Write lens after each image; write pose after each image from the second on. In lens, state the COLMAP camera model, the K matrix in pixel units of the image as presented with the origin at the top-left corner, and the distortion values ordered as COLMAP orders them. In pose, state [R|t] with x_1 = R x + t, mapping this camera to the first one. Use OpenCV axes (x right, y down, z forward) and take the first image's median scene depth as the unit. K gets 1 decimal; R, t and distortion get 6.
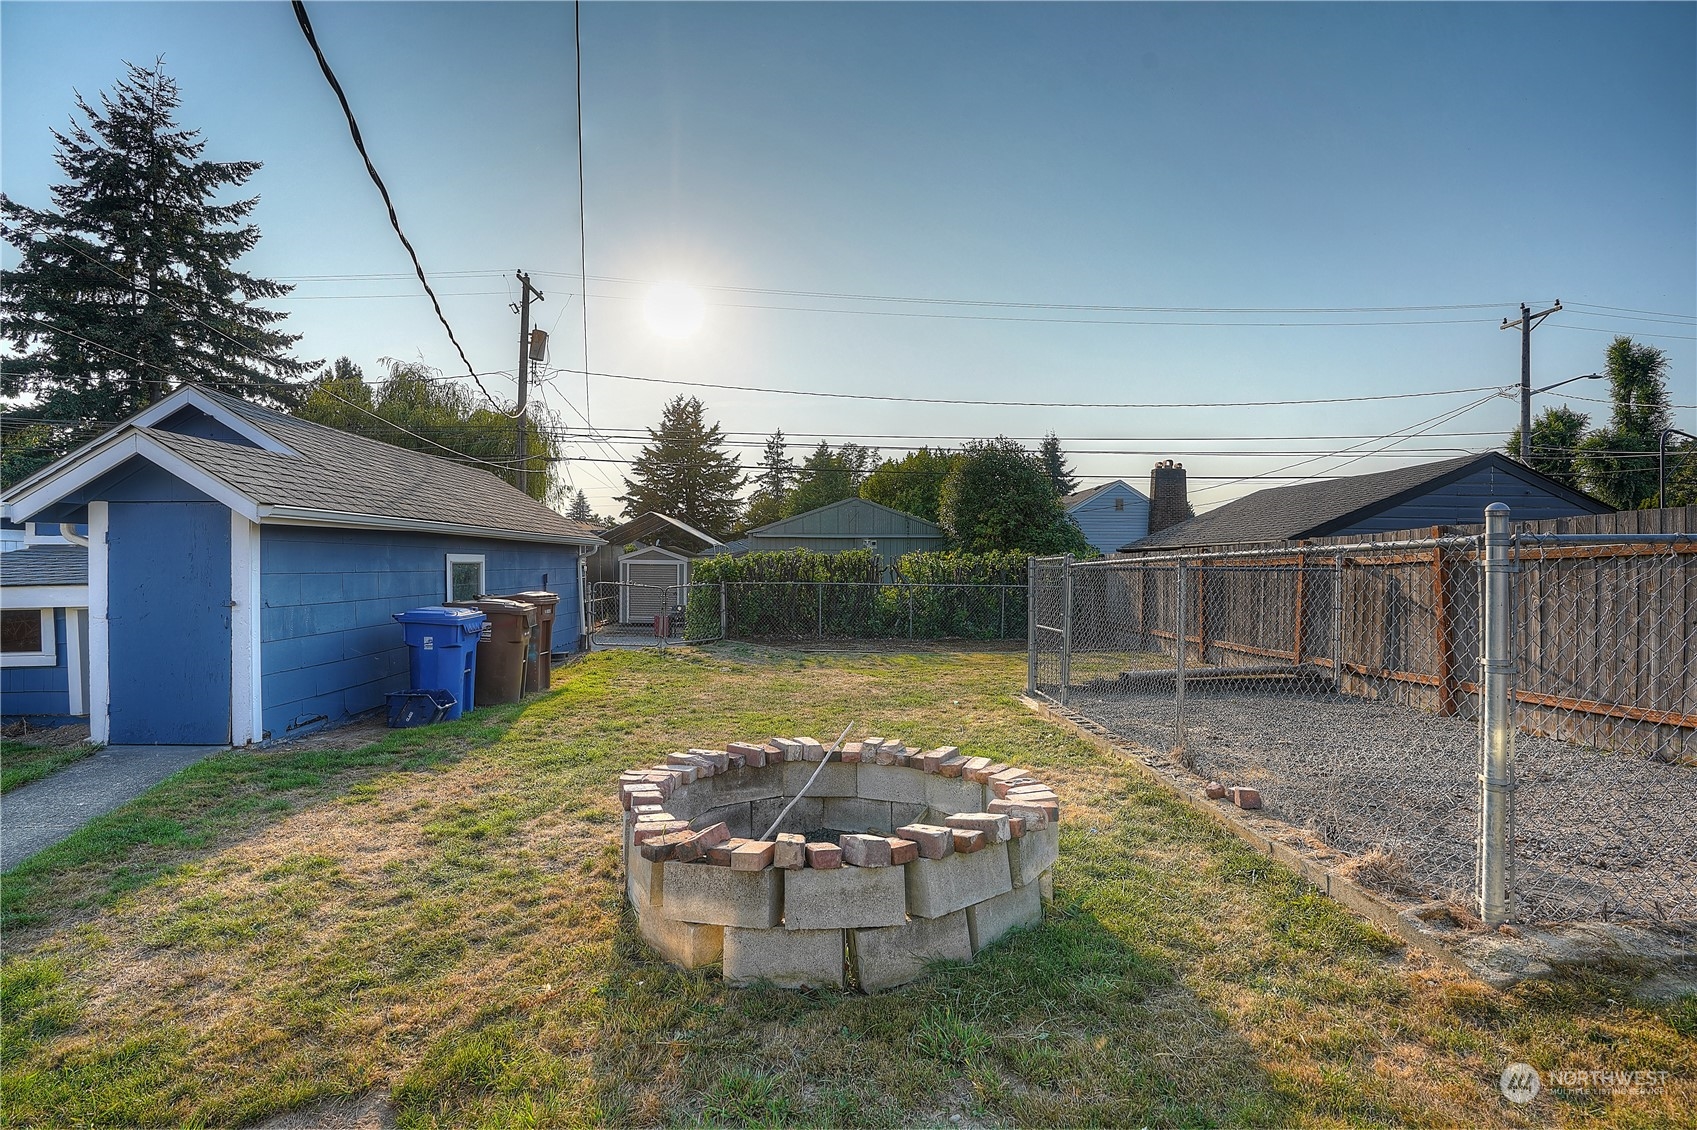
lens RADIAL K [[792.8, 0, 853.0], [0, 792.8, 564.8], [0, 0, 1]] dist [-0.068384, 0.028832]
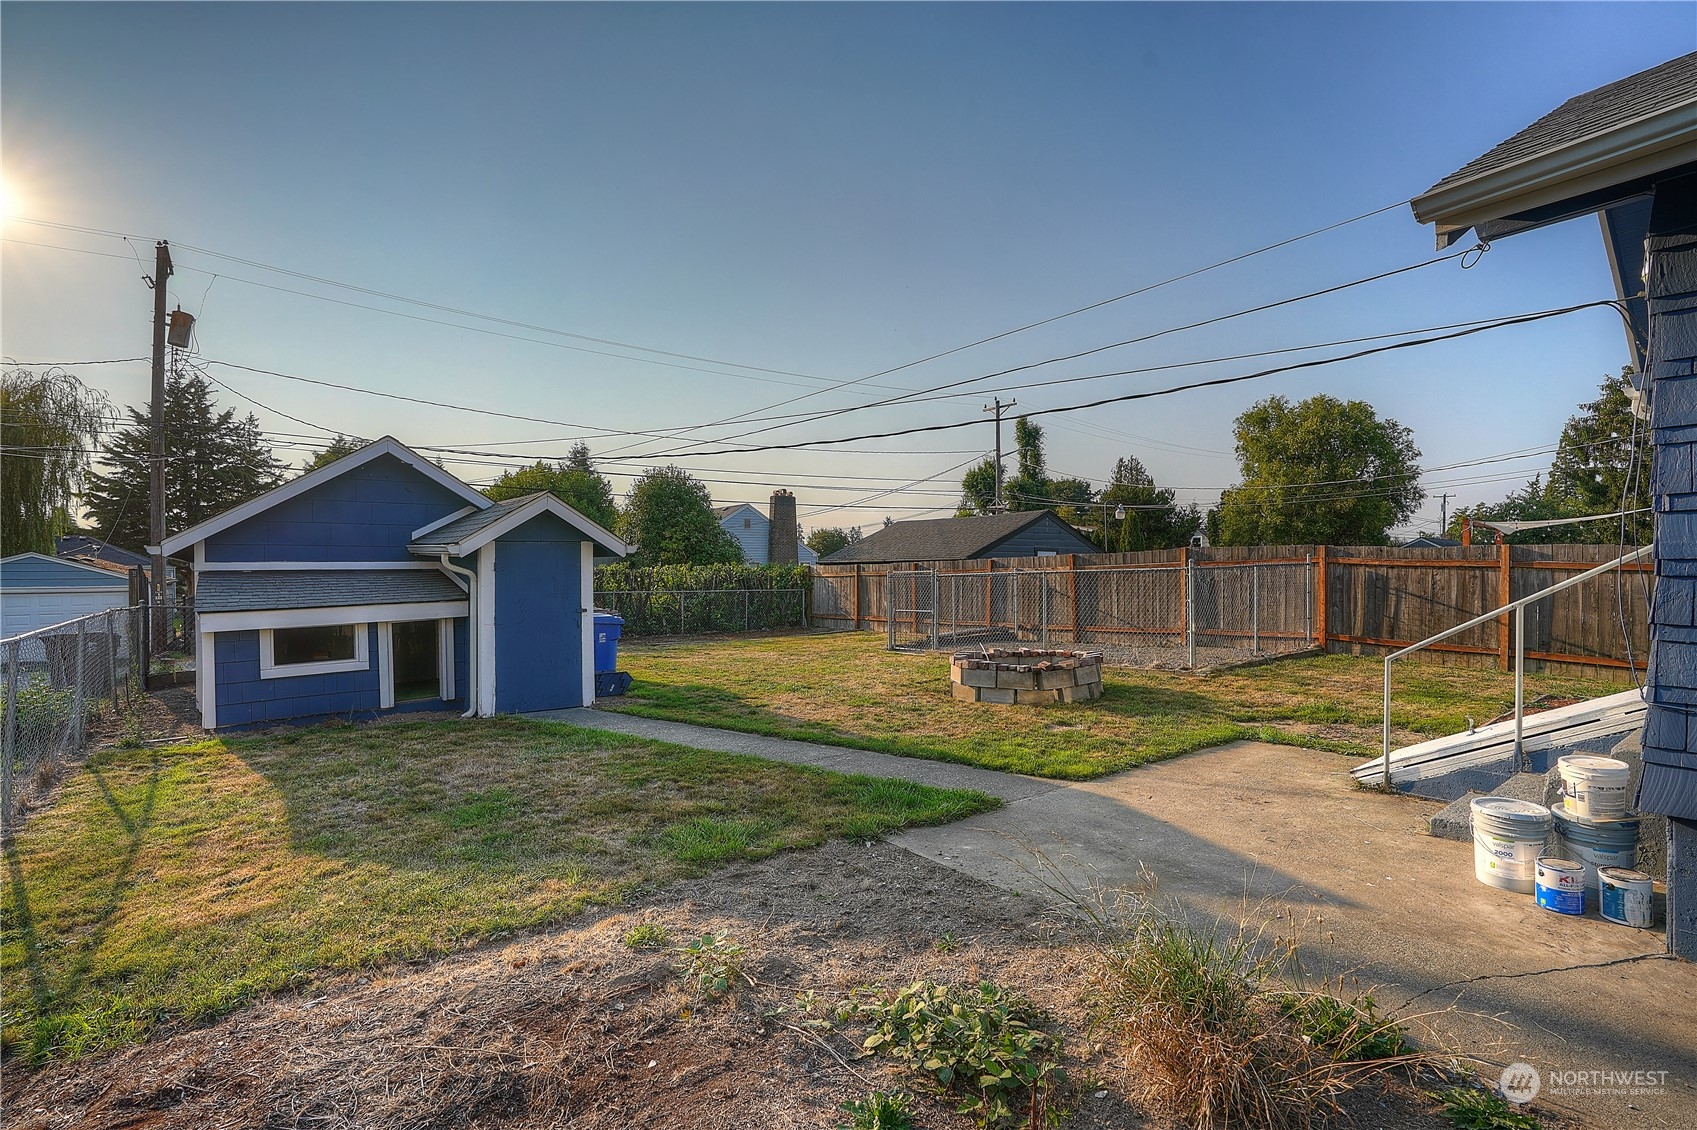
lens RADIAL K [[792.8, 0, 853.0], [0, 792.8, 564.8], [0, 0, 1]] dist [-0.068384, 0.028832]
pose [[0.816164, -0.008430, 0.577759, -0.233986], [0.013399, 0.999901, -0.004339, -0.004540], [-0.577665, 0.011283, 0.816196, -0.101109]]
